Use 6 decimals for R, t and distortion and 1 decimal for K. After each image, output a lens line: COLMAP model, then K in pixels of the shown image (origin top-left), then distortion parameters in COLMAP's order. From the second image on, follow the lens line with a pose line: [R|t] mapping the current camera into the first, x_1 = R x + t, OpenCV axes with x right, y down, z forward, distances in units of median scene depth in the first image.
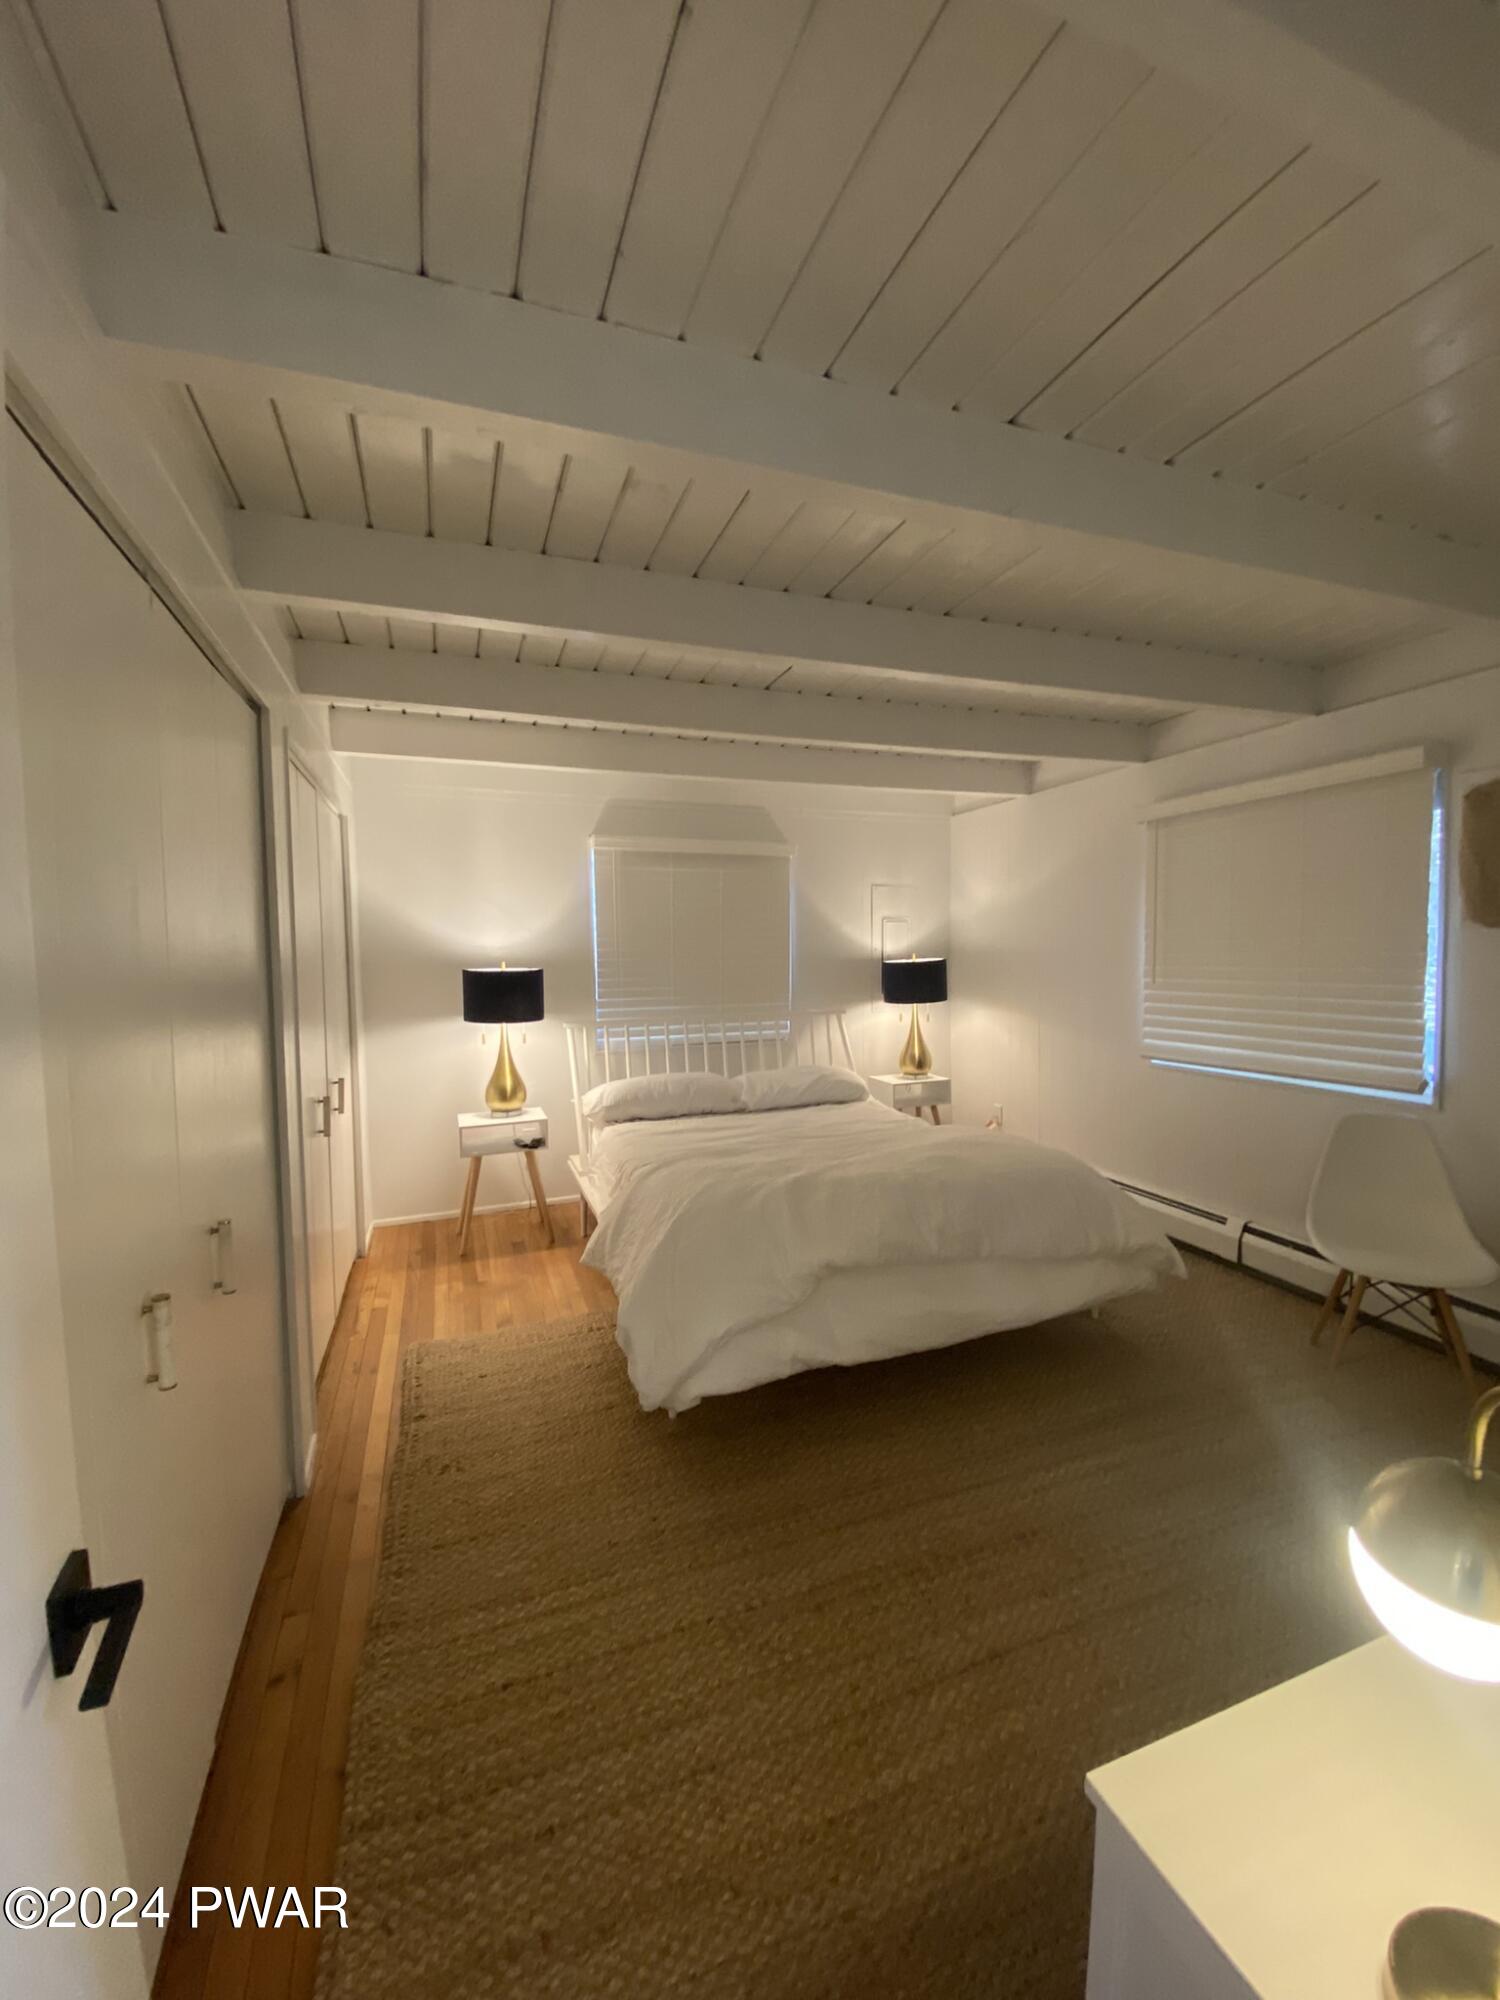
lens RADIAL K [[807.9, 0, 748.3], [0, 807.9, 1000.5], [0, 0, 1]] dist [-0.000544, -0.013595]
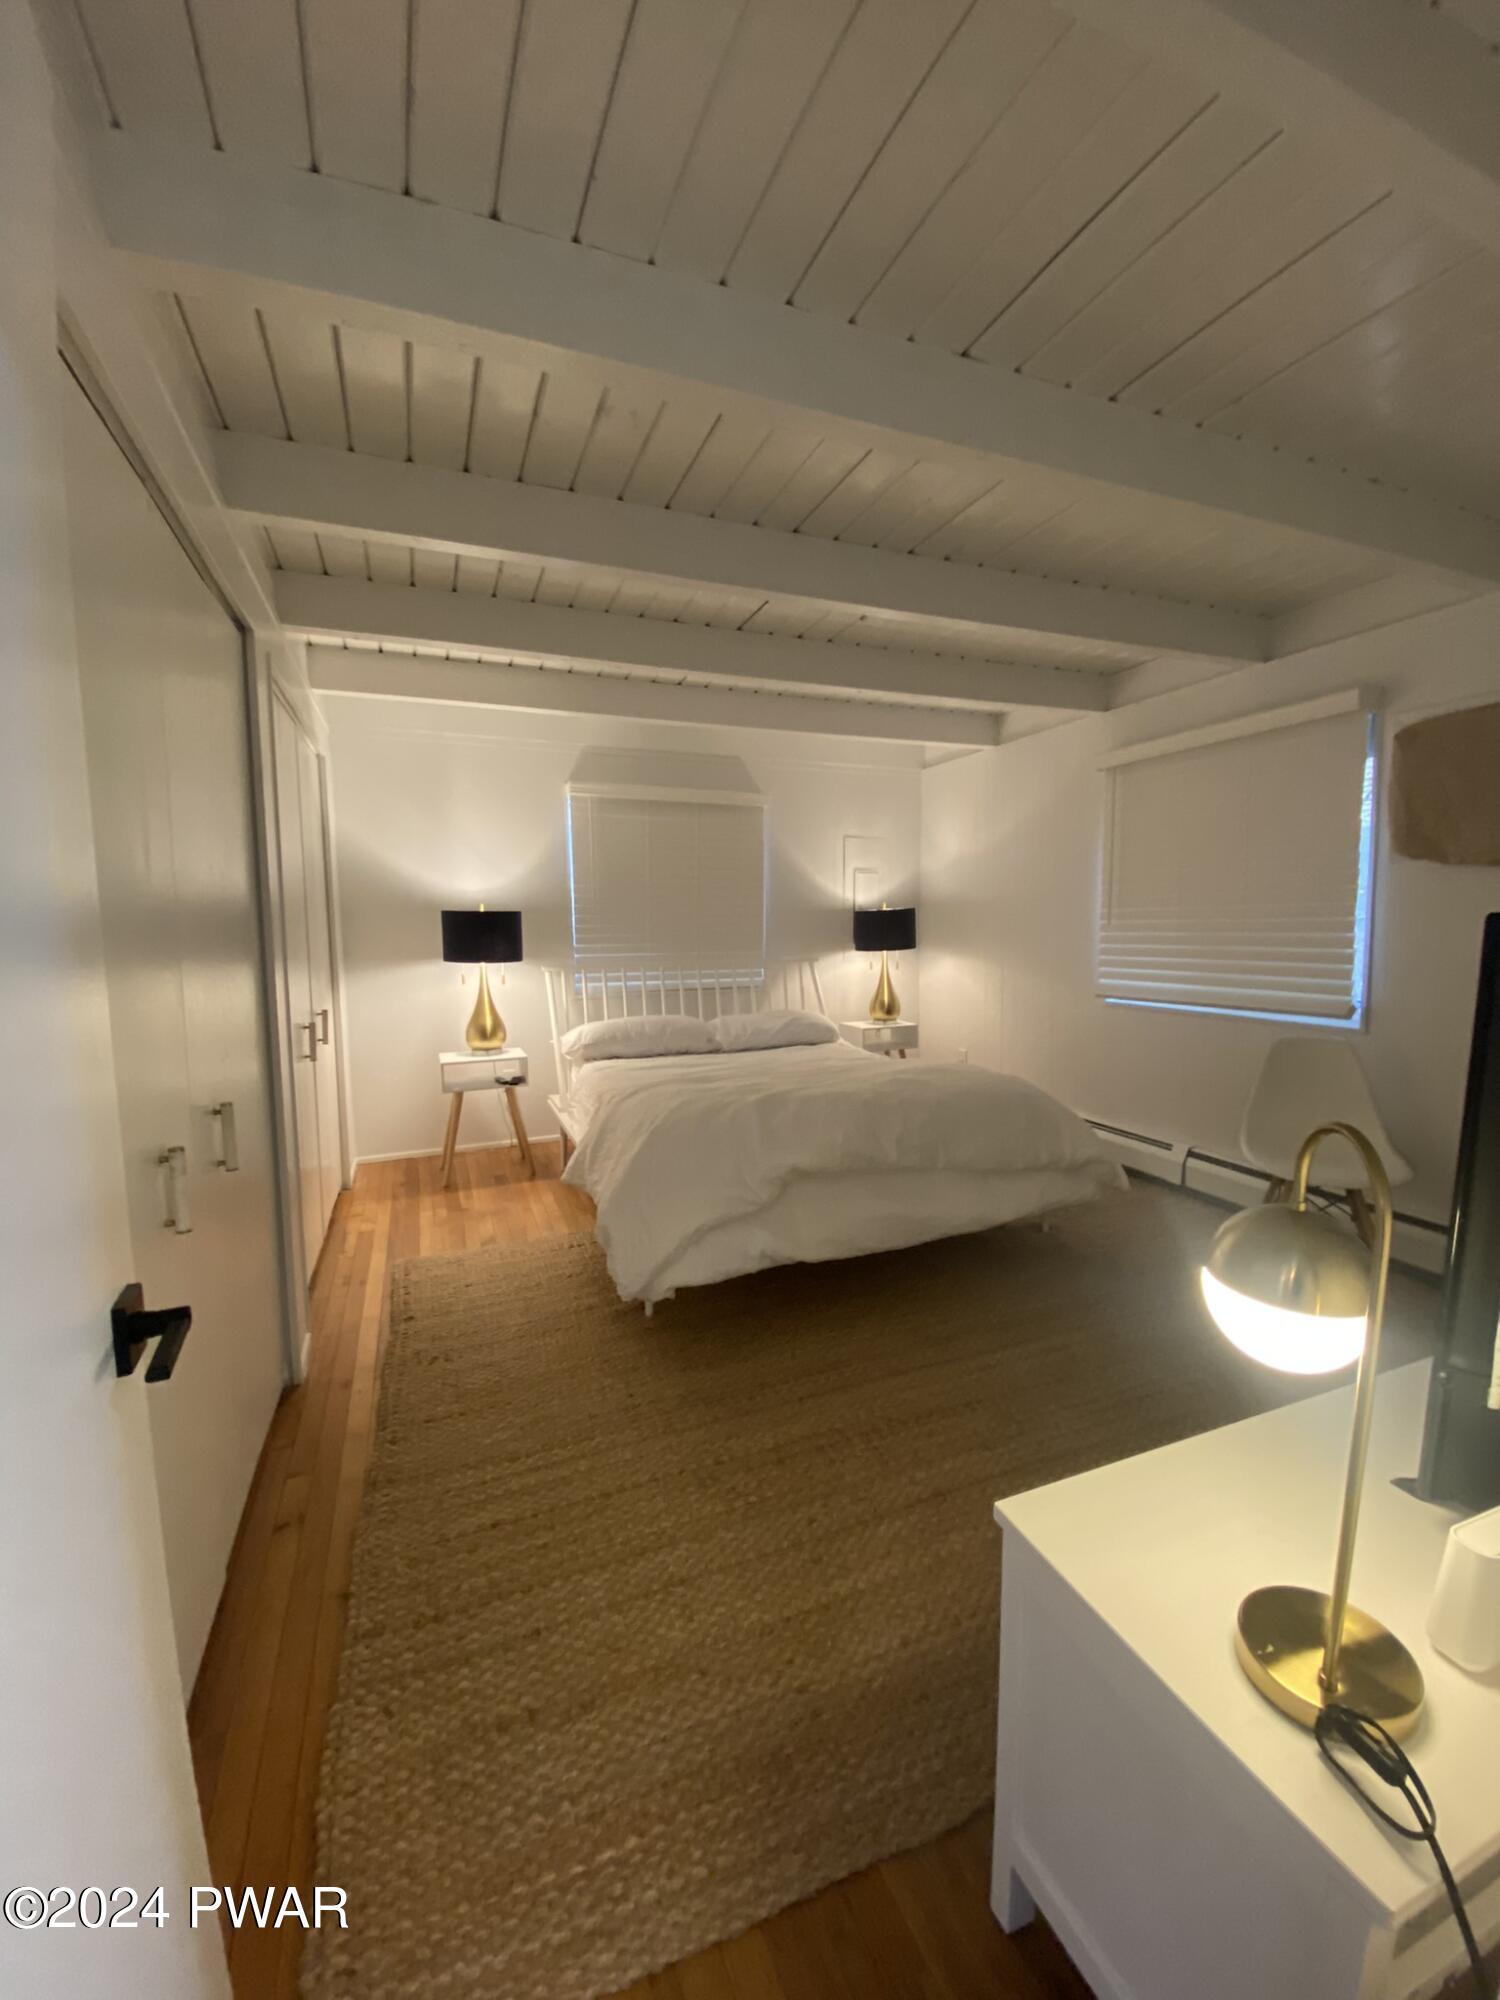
lens RADIAL K [[803.8, 0, 750.0], [0, 803.8, 1000.0], [0, 0, 1]] dist [0.001482, -0.014307]
pose [[0.999570, 0.000355, 0.029313, 0.011510], [-0.001469, 0.999278, 0.037970, 0.077751], [-0.029278, -0.037997, 0.998849, -0.066348]]
